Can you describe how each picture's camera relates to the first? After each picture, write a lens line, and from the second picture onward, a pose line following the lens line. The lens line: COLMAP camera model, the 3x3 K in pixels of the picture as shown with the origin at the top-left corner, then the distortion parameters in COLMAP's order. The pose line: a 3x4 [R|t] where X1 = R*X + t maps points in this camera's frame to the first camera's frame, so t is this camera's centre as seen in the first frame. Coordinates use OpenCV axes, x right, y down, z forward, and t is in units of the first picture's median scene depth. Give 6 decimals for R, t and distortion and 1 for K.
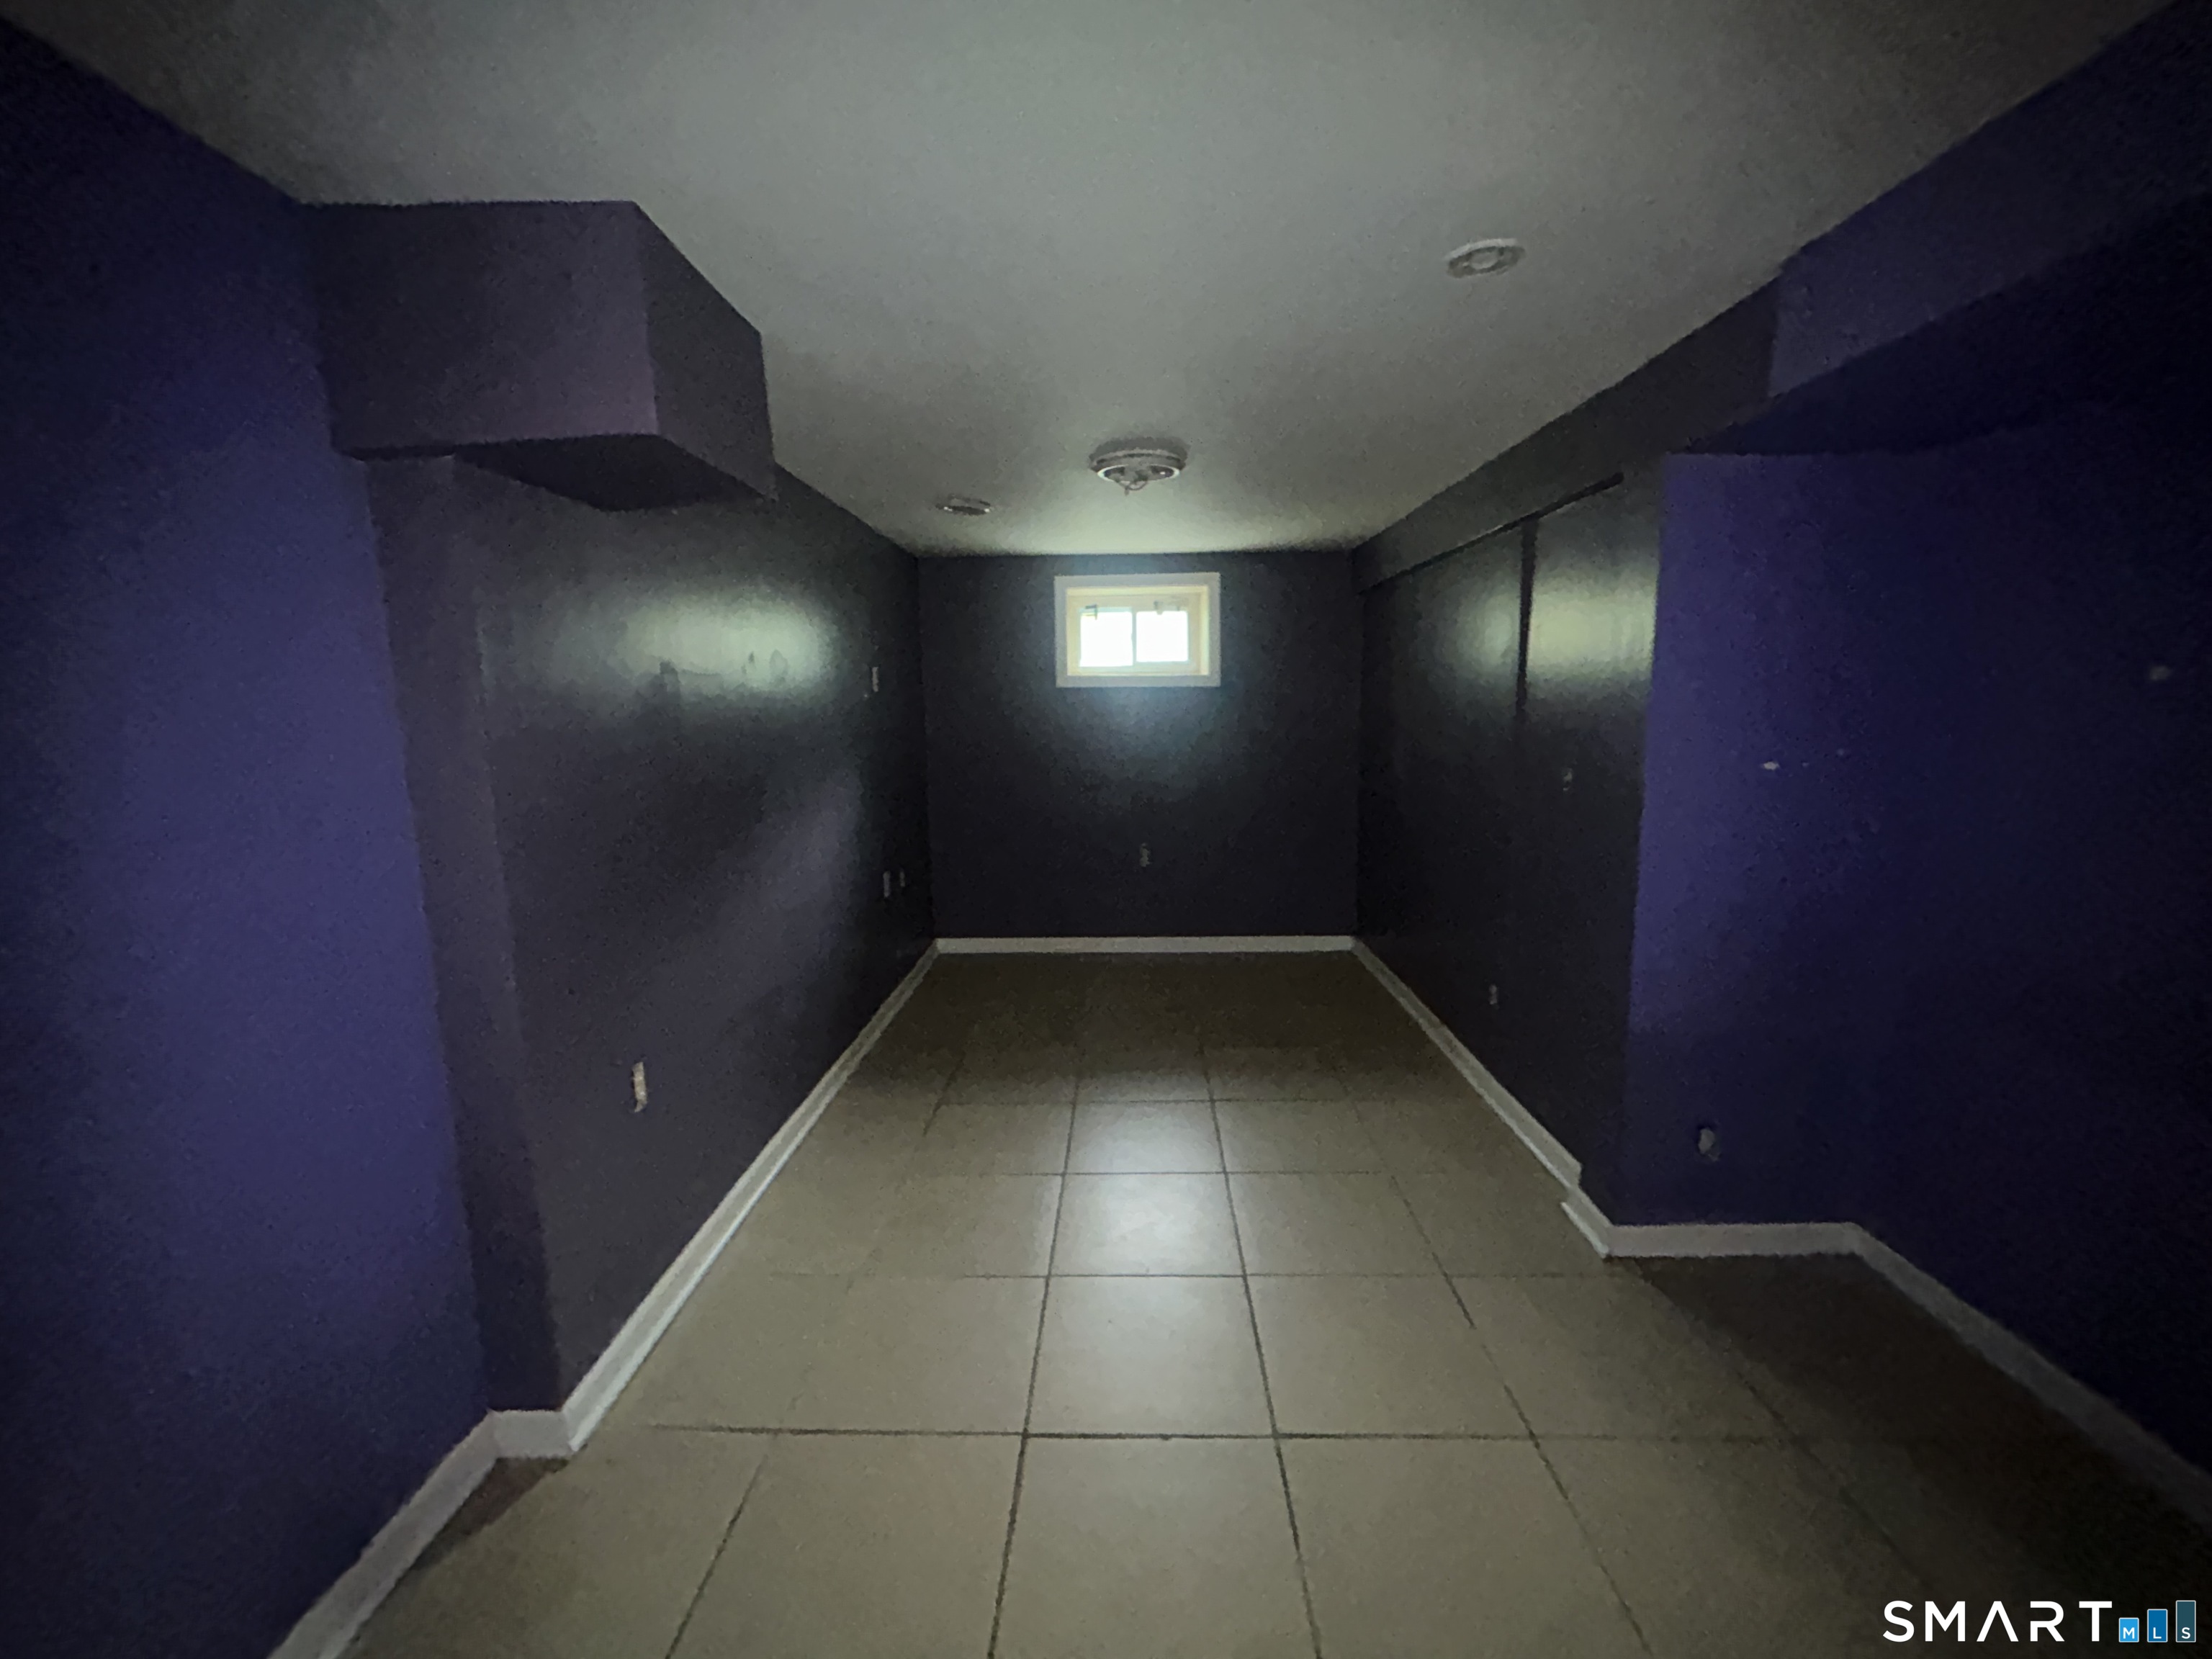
lens RADIAL K [[886.5, 0, 1099.8], [0, 886.5, 832.9], [0, 0, 1]] dist [-0.002766, -0.000113]
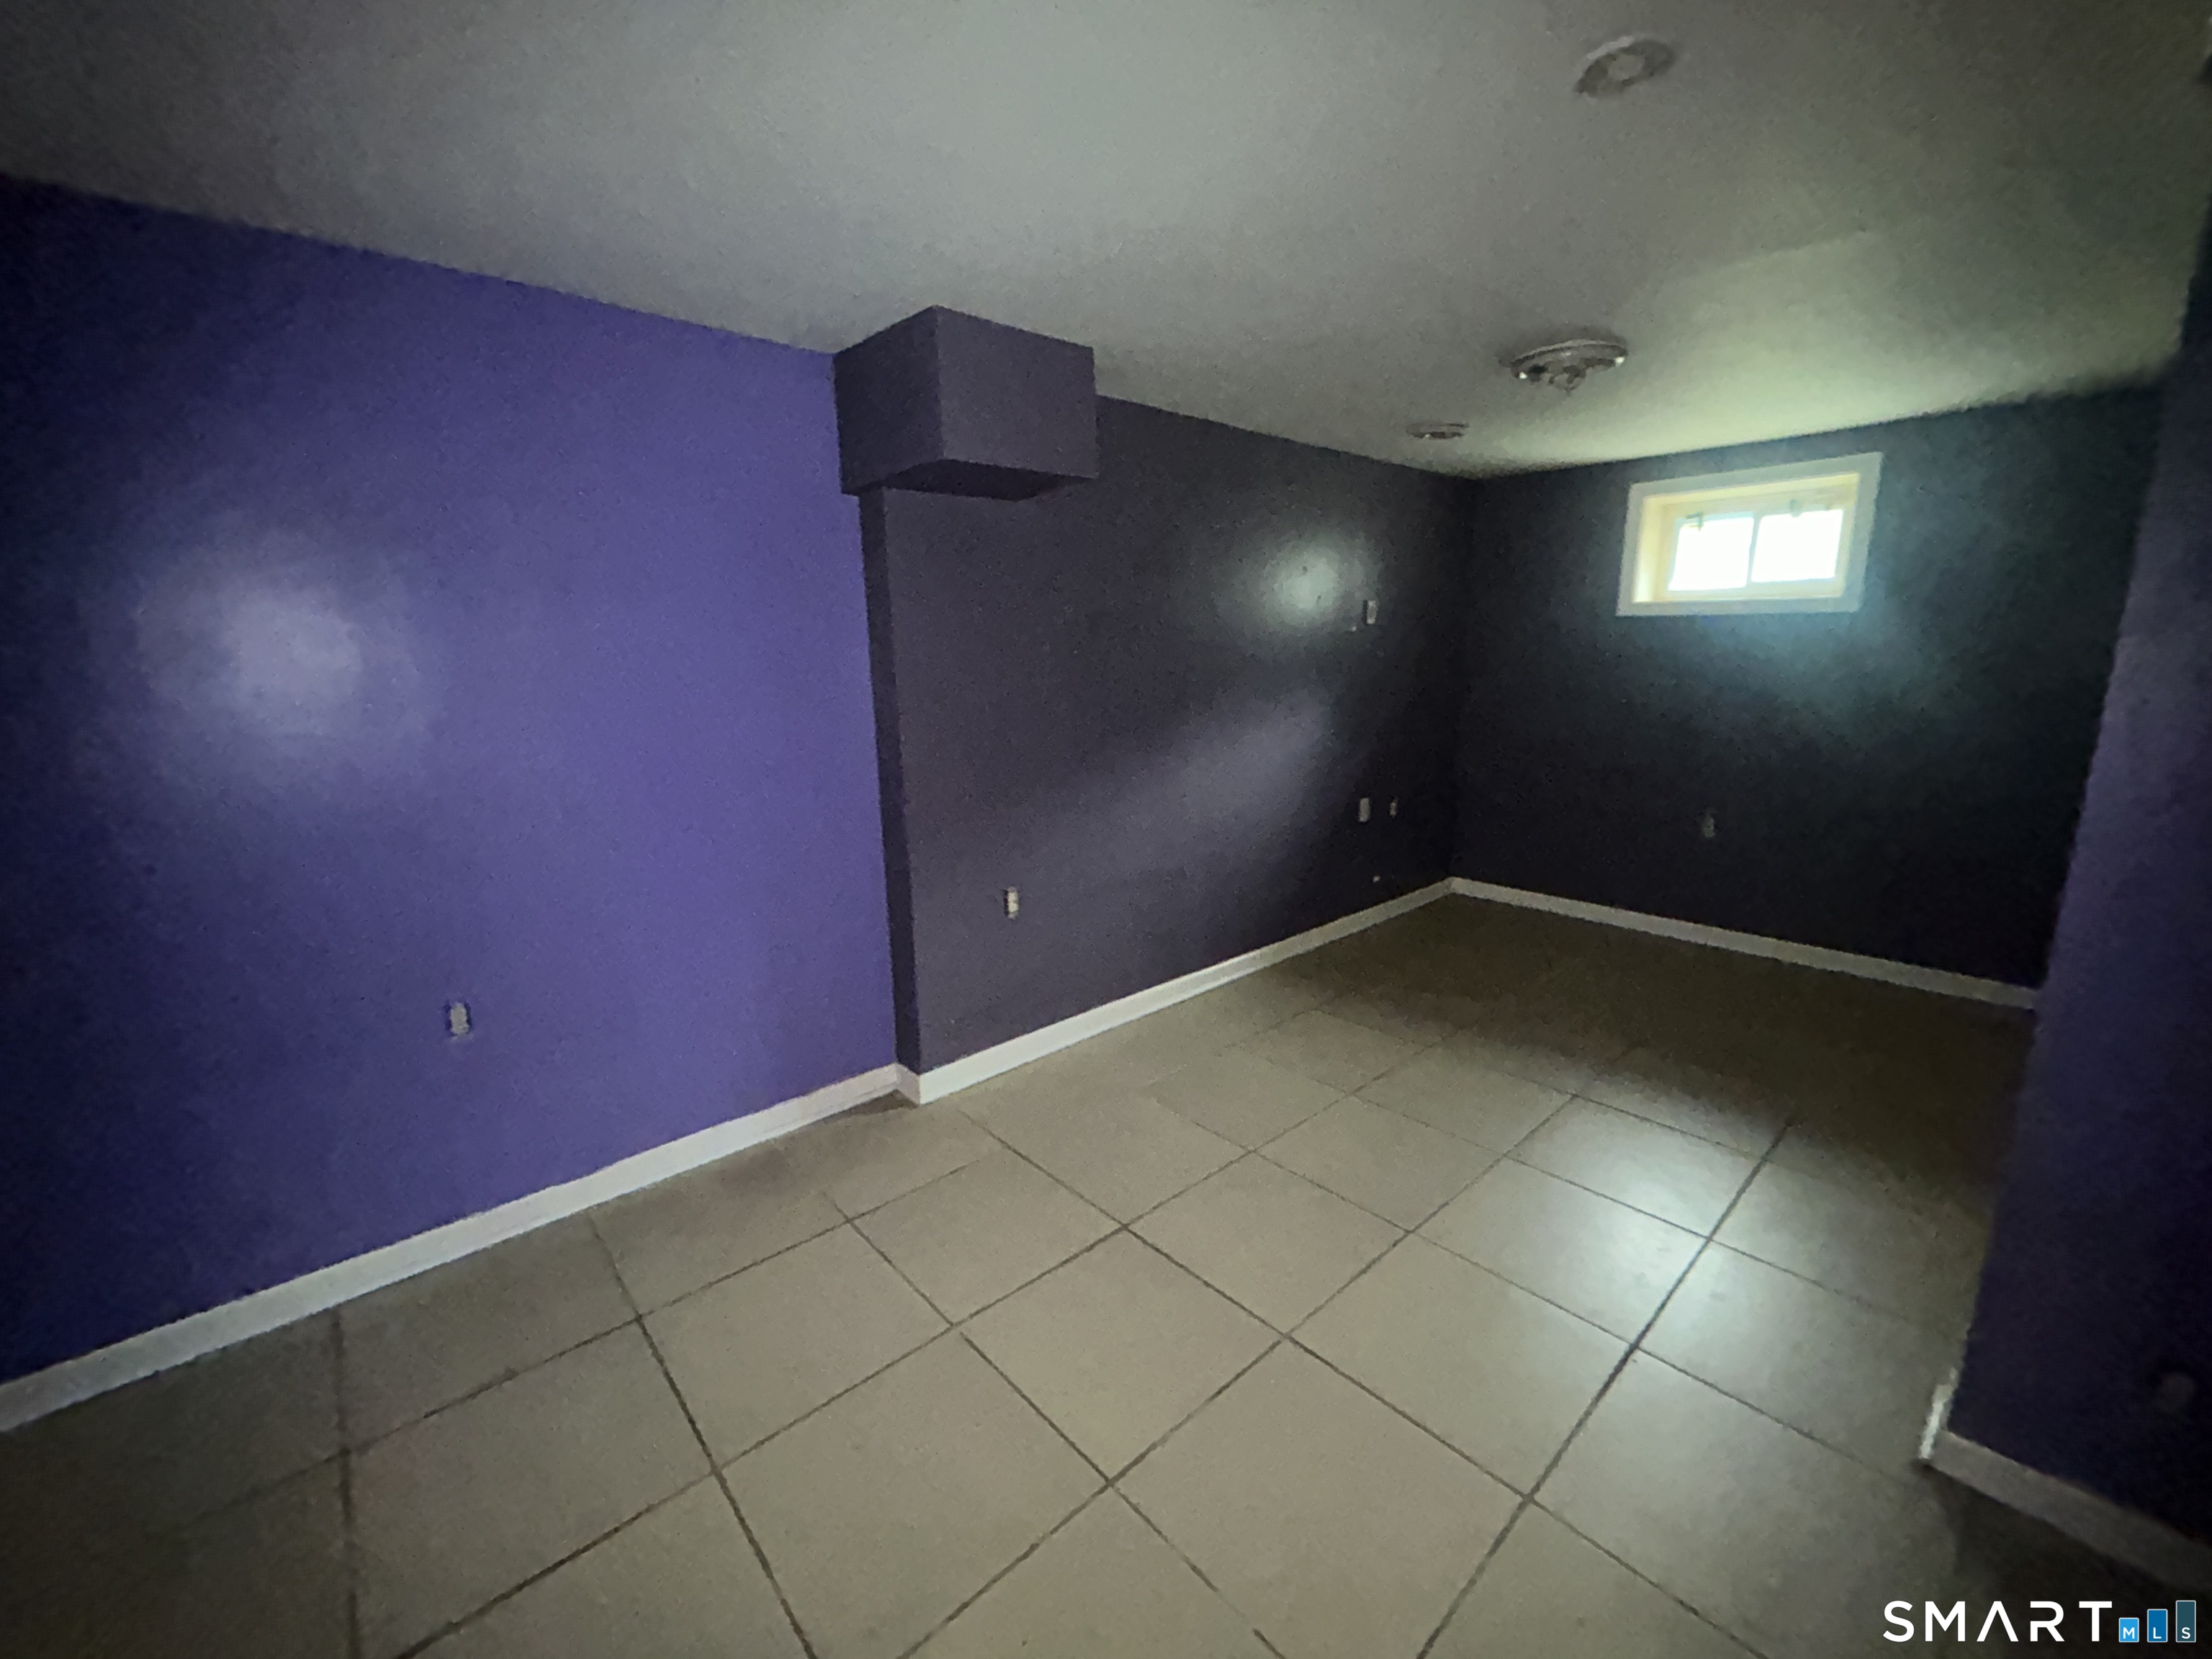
lens RADIAL K [[891.1, 0, 1099.4], [0, 891.1, 825.0], [0, 0, 1]] dist [0.000470, 0.000742]
pose [[0.692429, 0.151531, -0.705394, 0.253331], [-0.103129, 0.988444, 0.111102, -0.007845], [0.714078, -0.004183, 0.700054, 0.032222]]
